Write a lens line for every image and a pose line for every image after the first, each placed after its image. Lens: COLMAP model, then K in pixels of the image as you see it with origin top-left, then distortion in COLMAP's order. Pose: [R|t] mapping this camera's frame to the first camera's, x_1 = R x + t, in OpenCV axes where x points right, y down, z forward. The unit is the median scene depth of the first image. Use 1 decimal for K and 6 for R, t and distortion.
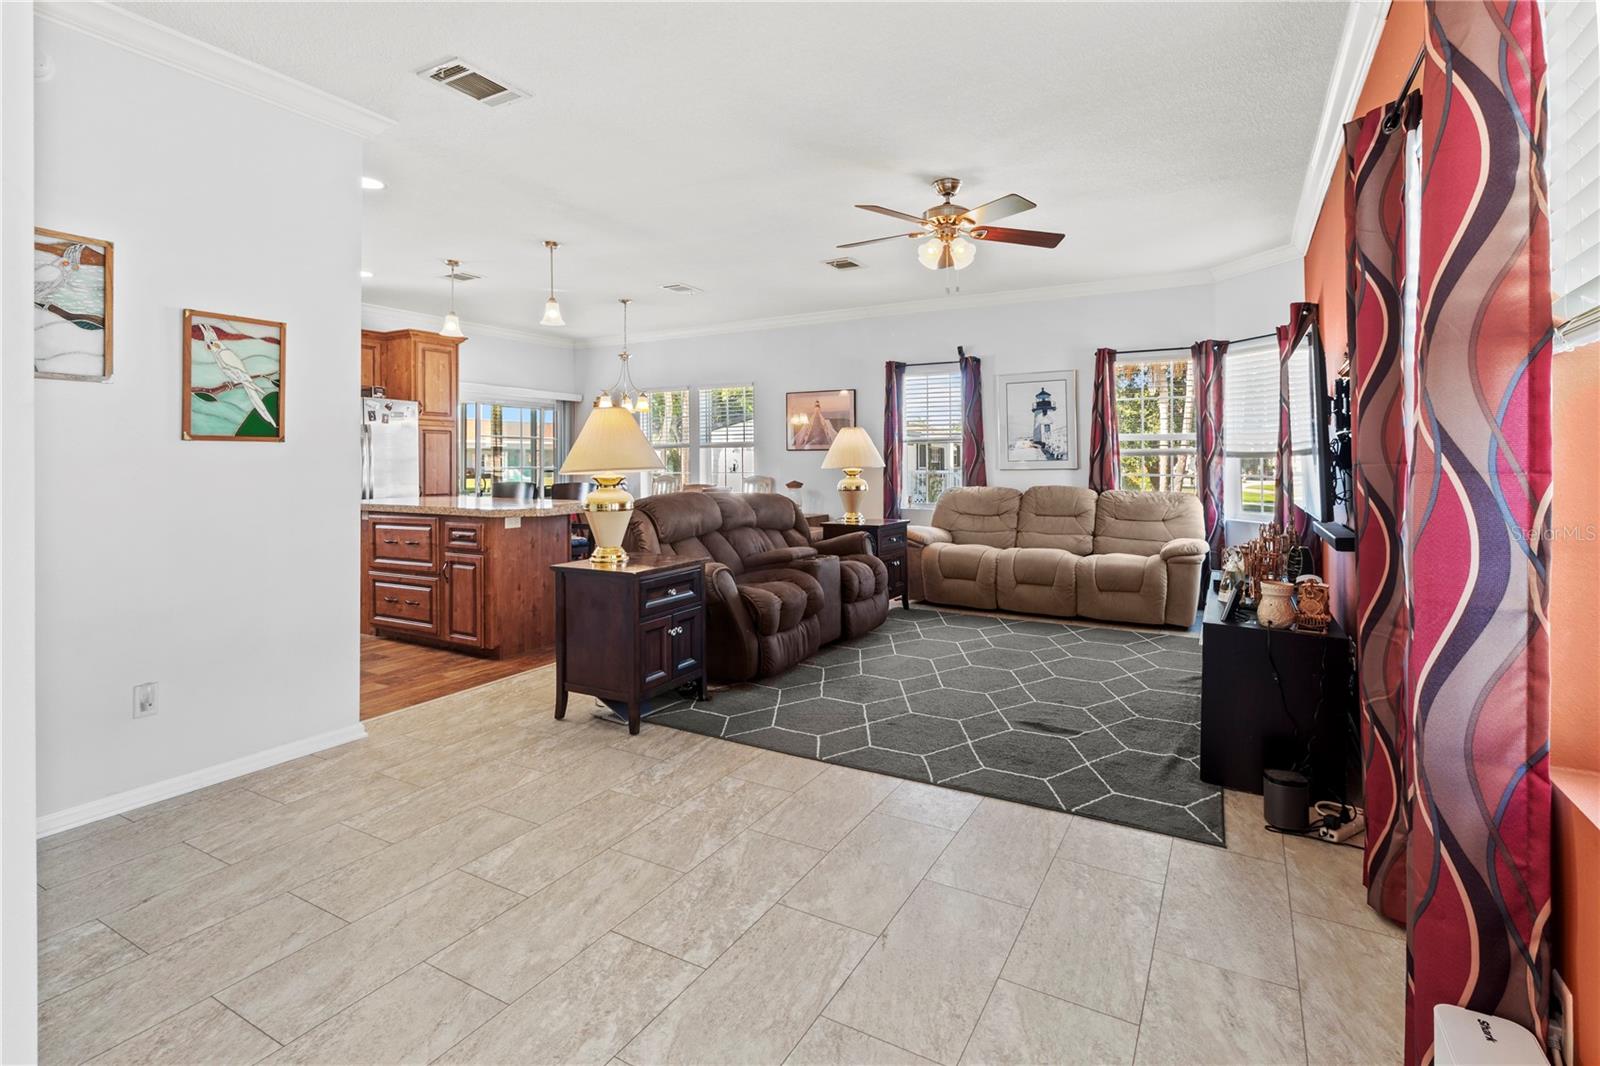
lens RADIAL K [[755.0, 0, 823.0], [0, 755.0, 452.7], [0, 0, 1]] dist [0.002847, -0.000011]
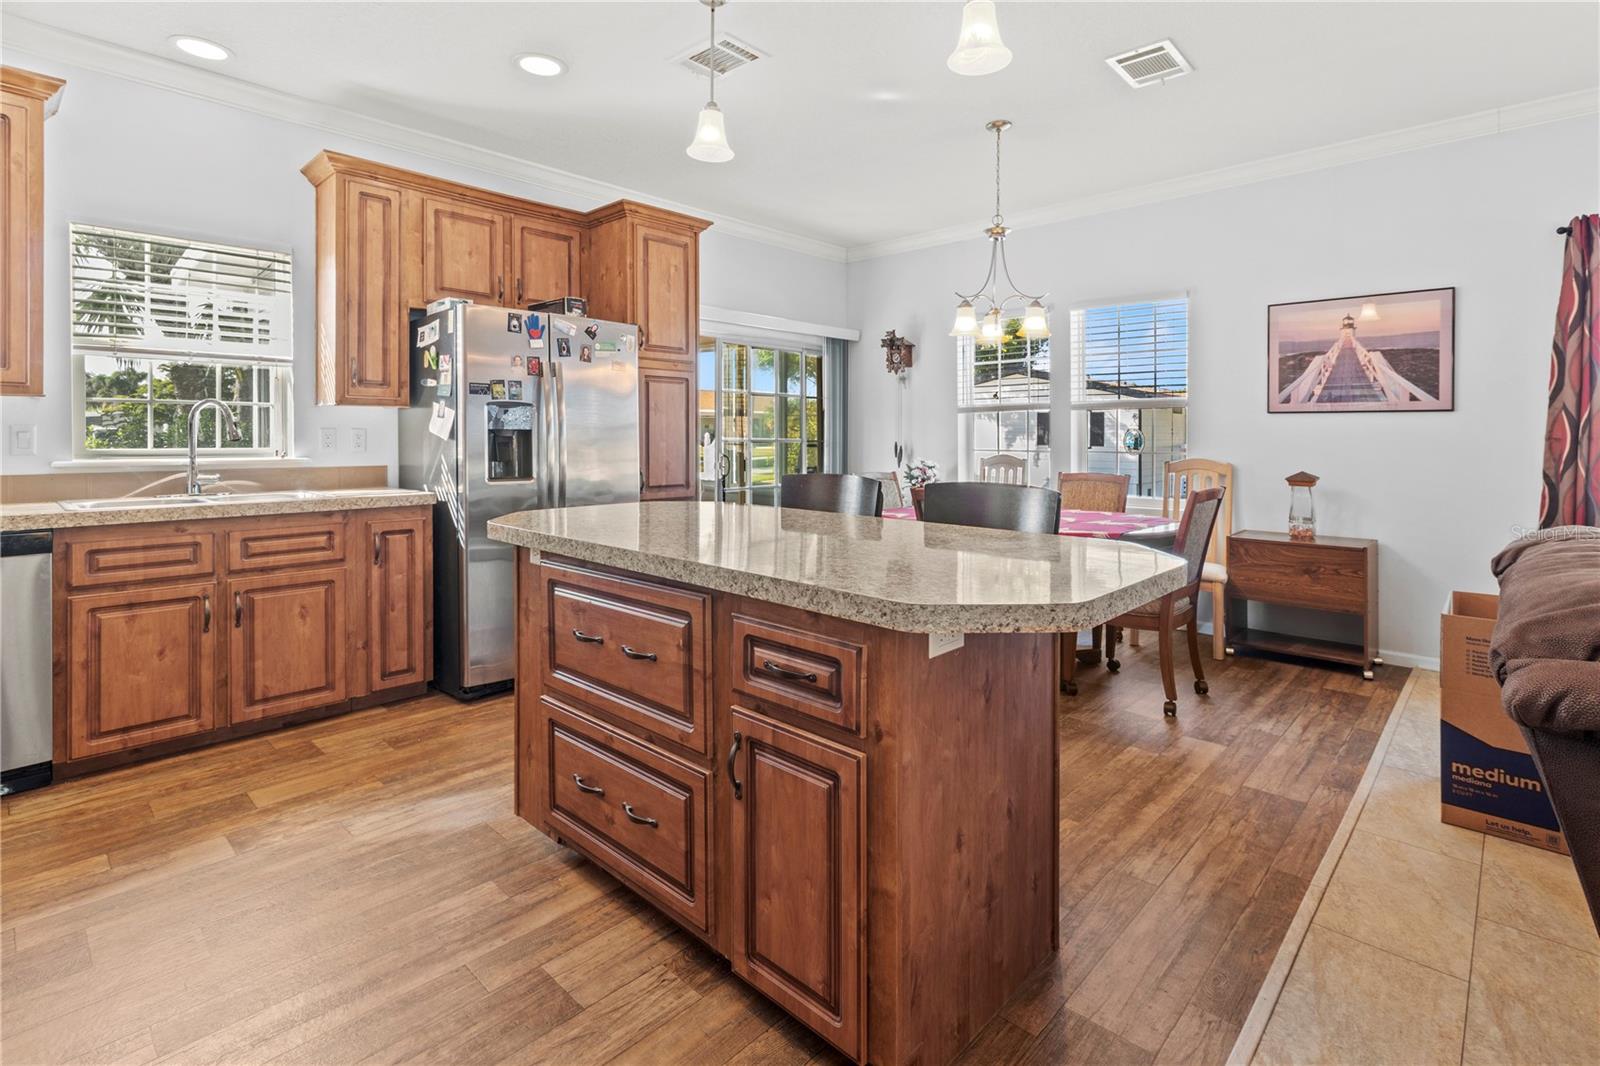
lens RADIAL K [[762.2, 0, 825.3], [0, 762.2, 440.9], [0, 0, 1]] dist [0.000129, -0.000535]
pose [[0.972295, 0.009326, -0.233573, -0.393488], [-0.003969, 0.999718, 0.023396, 0.008360], [0.233725, -0.021821, 0.972058, 0.705565]]
